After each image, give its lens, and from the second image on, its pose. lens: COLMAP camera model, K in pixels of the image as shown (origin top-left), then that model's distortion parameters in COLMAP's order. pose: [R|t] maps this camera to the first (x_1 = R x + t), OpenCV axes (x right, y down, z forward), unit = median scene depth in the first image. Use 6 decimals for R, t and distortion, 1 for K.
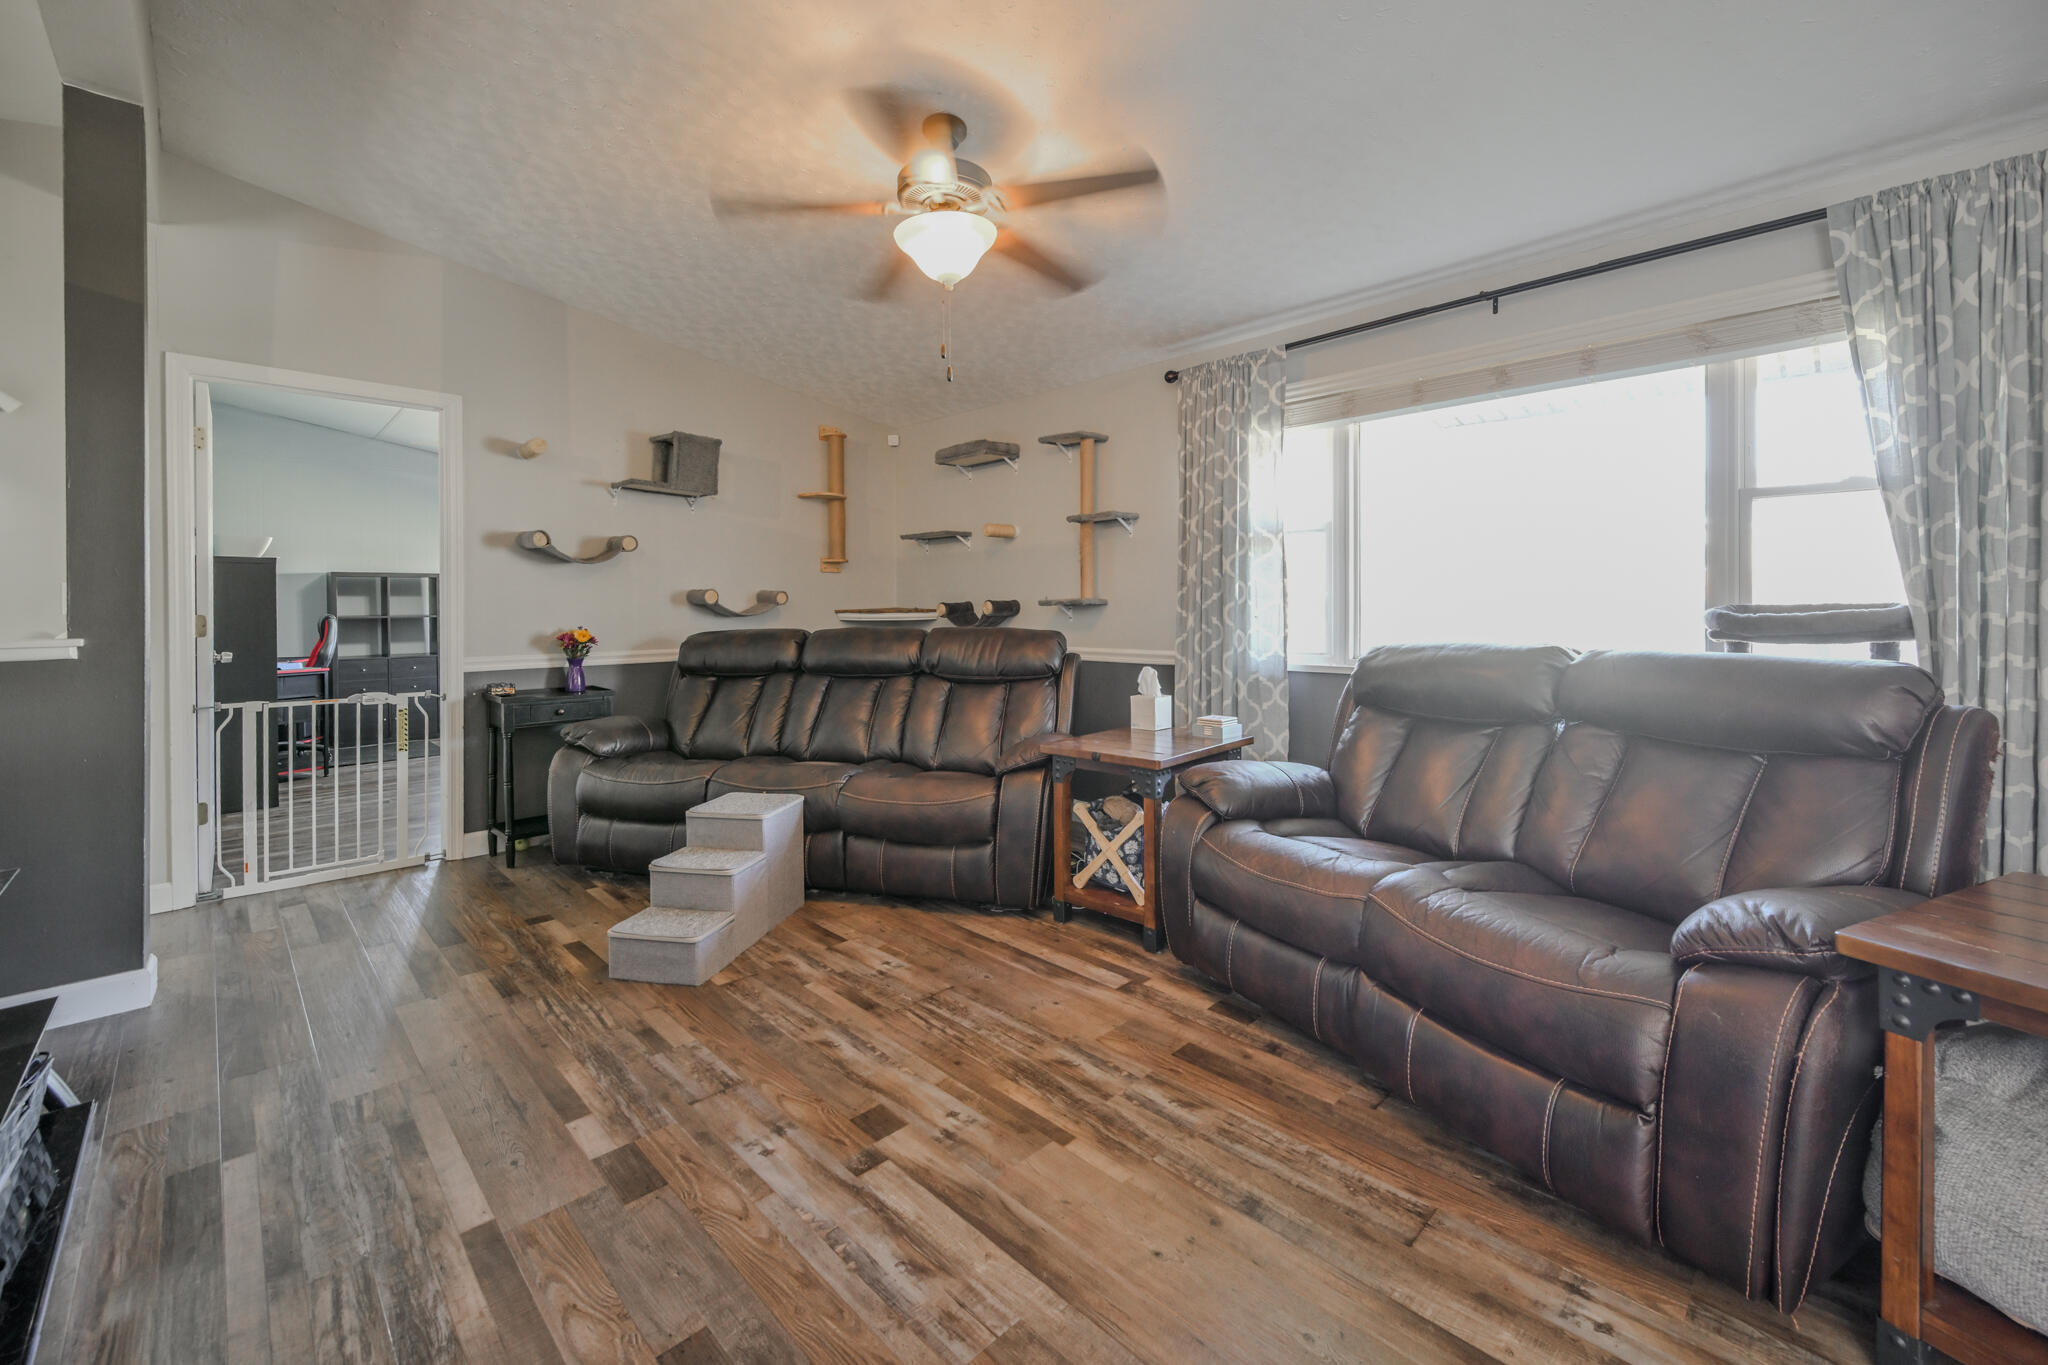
lens RADIAL K [[828.2, 0, 1008.6], [0, 828.2, 612.9], [0, 0, 1]] dist [-0.005427, 0.001508]
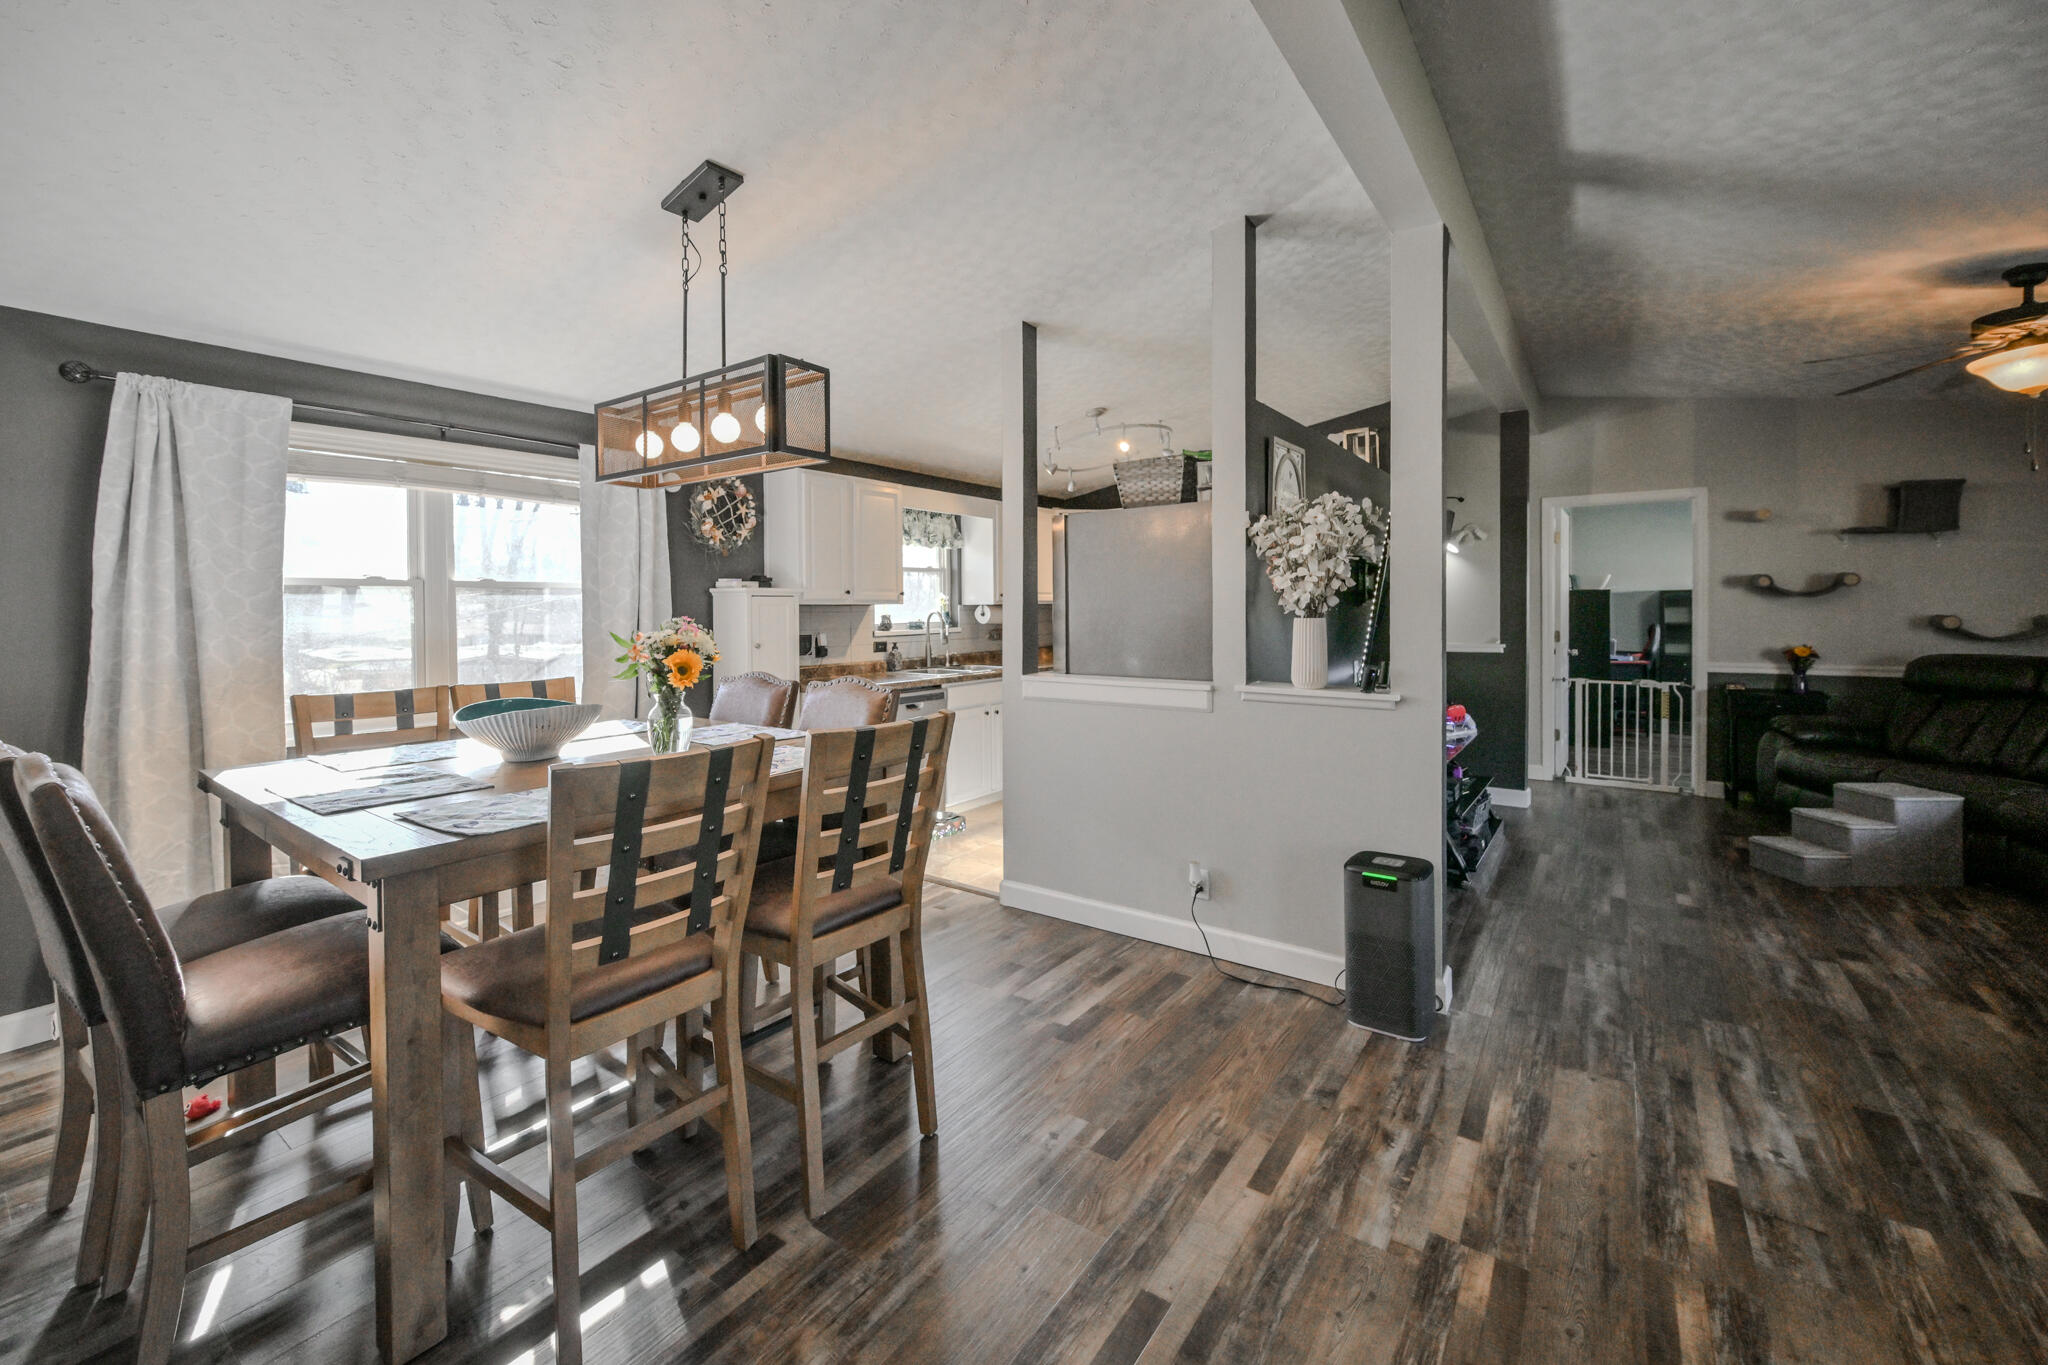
lens RADIAL K [[816.2, 0, 1021.5], [0, 816.2, 614.5], [0, 0, 1]] dist [-0.001317, 0.000133]
pose [[0.169324, 0.013602, -0.985467, 0.766860], [0.000540, 0.999903, 0.013894, -0.070487], [0.985560, -0.002885, 0.169300, -0.619092]]
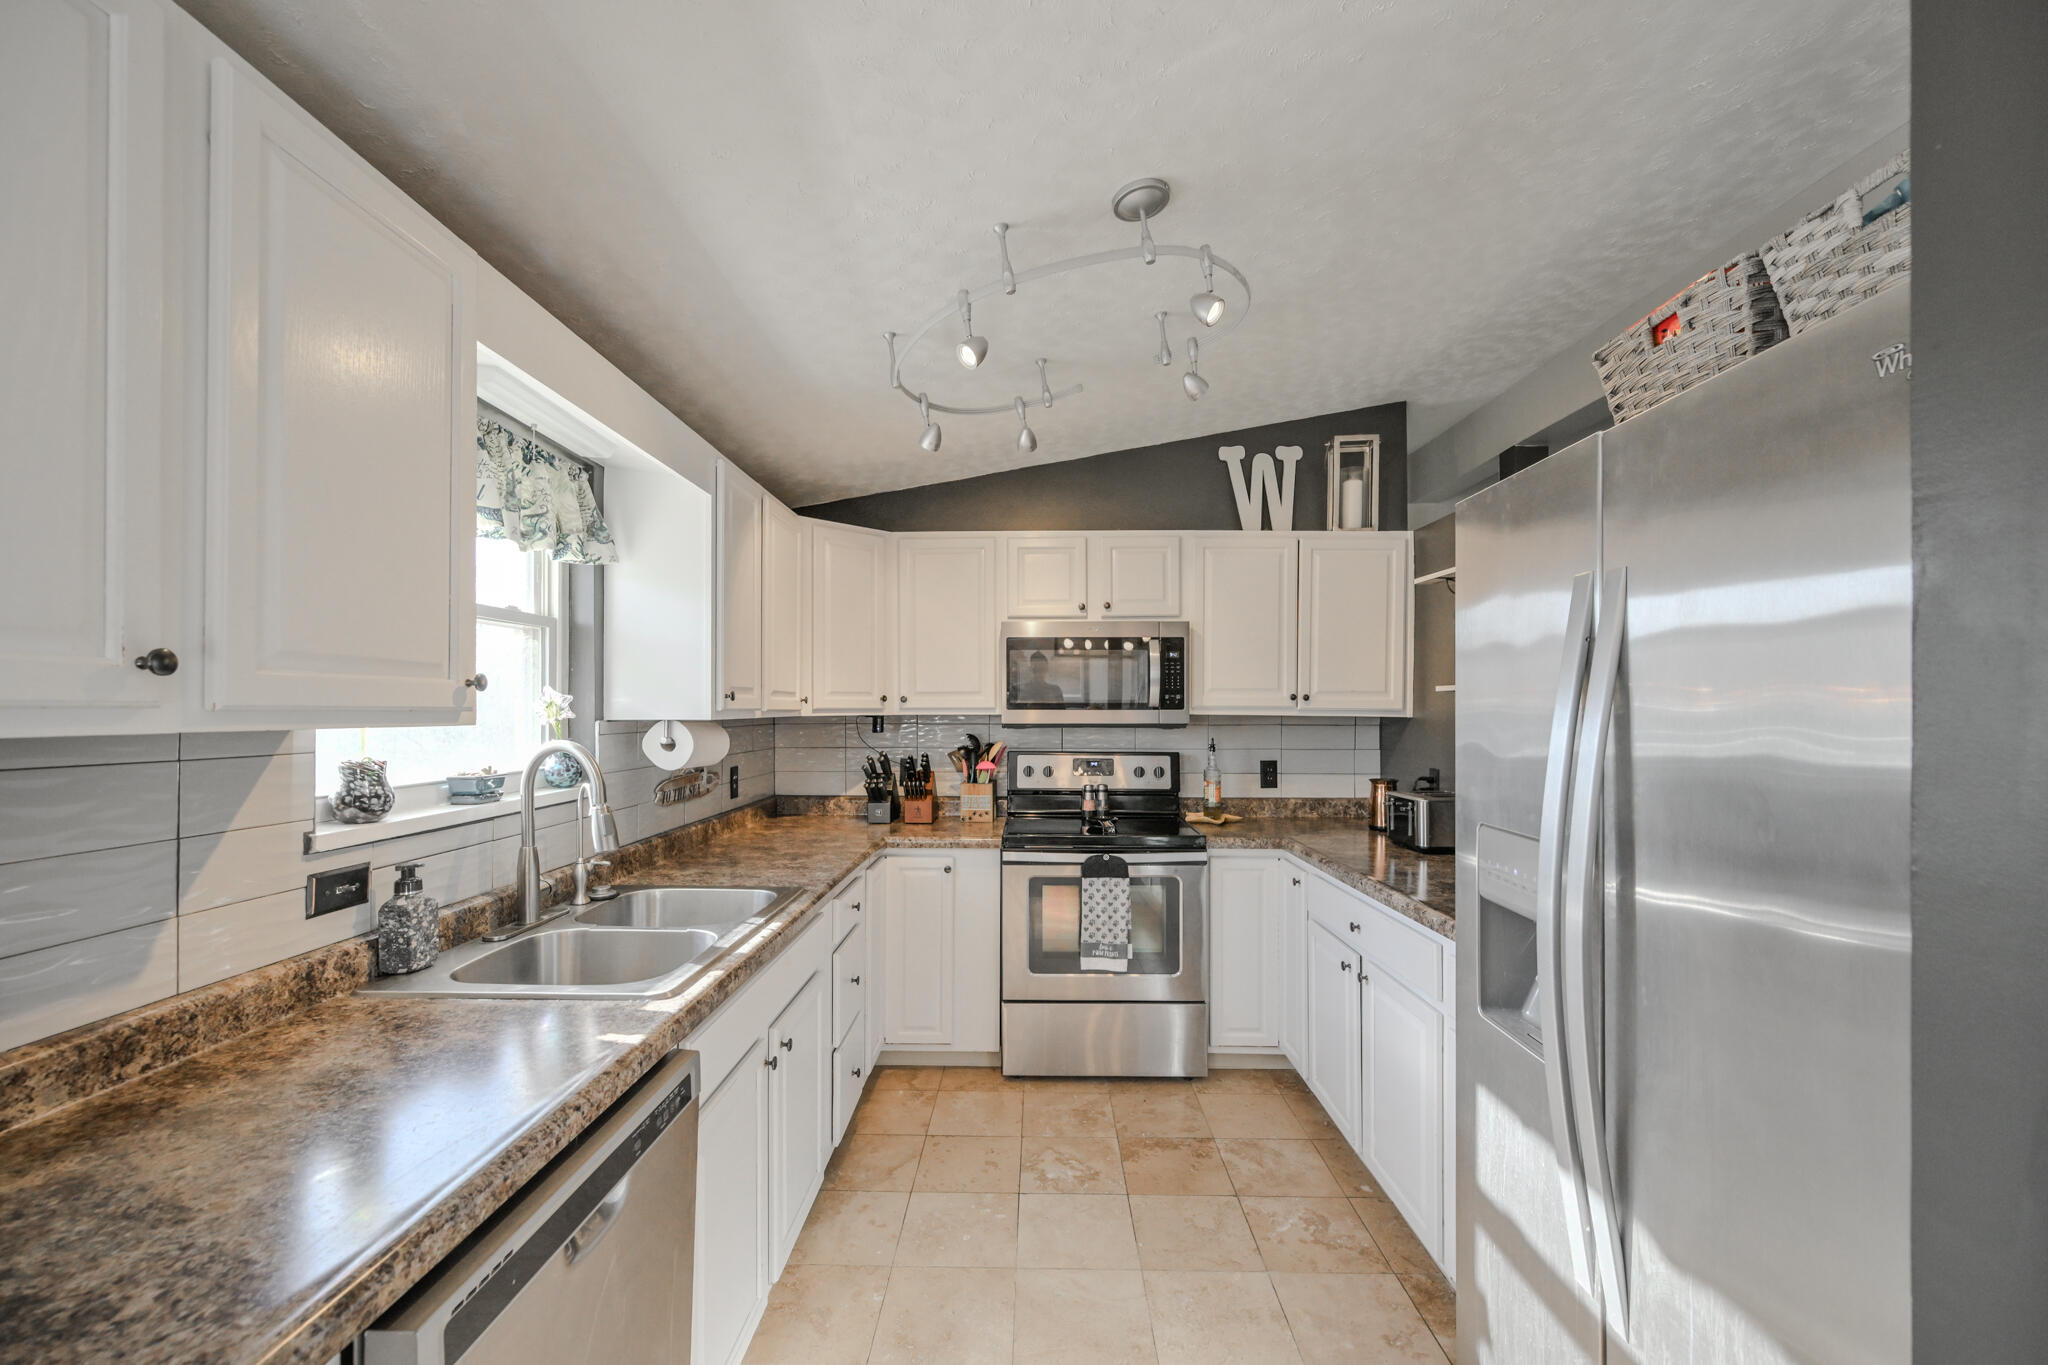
lens RADIAL K [[816.2, 0, 1046.3], [0, 816.2, 699.8], [0, 0, 1]] dist [-0.001317, 0.000133]
pose [[0.703122, -0.001728, -0.711067, -0.593538], [-0.009711, 0.999880, -0.012032, -0.080368], [0.711003, 0.015365, 0.703021, -0.666606]]
